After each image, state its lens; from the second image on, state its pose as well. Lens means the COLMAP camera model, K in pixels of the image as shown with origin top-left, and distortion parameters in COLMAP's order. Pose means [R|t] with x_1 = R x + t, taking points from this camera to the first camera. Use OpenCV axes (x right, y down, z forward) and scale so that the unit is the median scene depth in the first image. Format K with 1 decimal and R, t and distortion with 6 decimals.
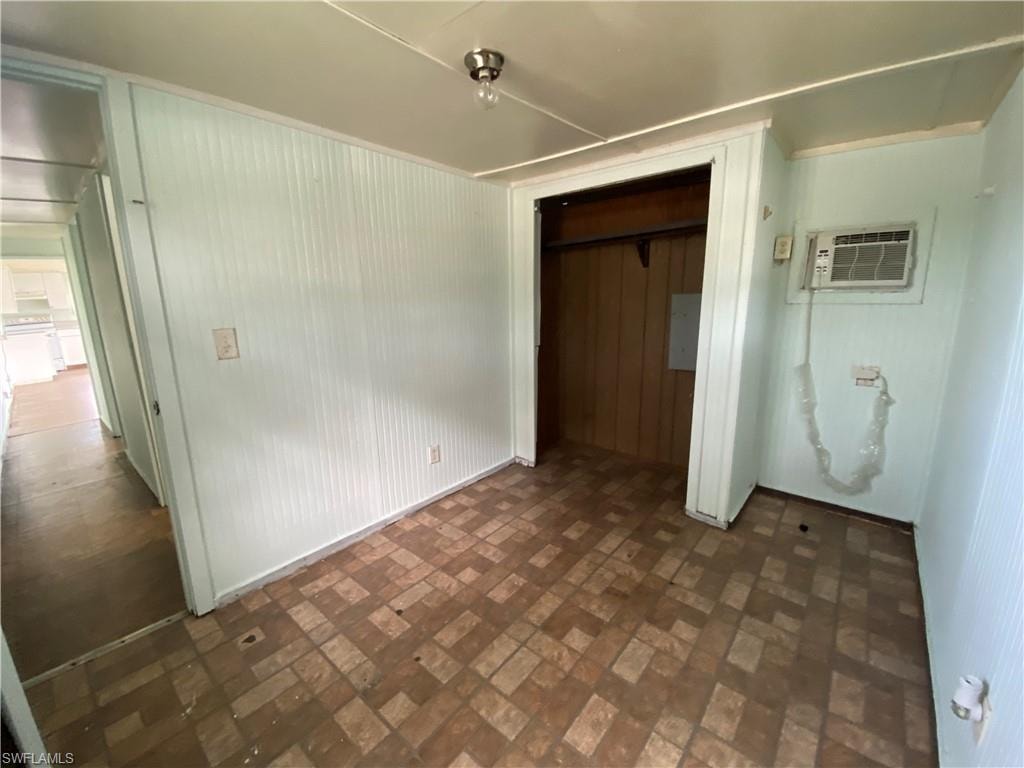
lens RADIAL K [[425.9, 0, 512.0], [0, 425.9, 384.0], [0, 0, 1]] dist [0.024260, -0.025143]
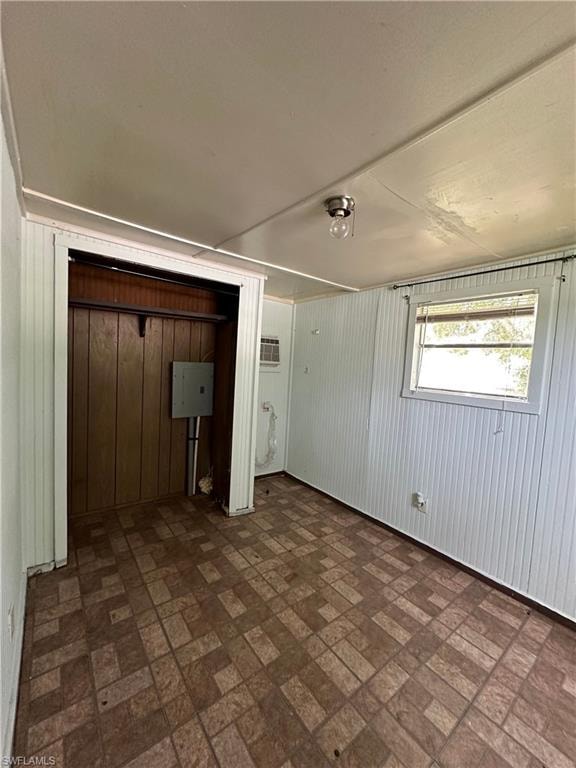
lens RADIAL K [[306.8, 0, 298.1], [0, 306.8, 384.4], [0, 0, 1]] dist [0.005844, 0.000213]
pose [[0.187579, -0.039633, 0.981450, -0.652728], [0.137812, 0.990364, 0.013654, -0.139469], [-0.972534, 0.132694, 0.191233, 0.629144]]
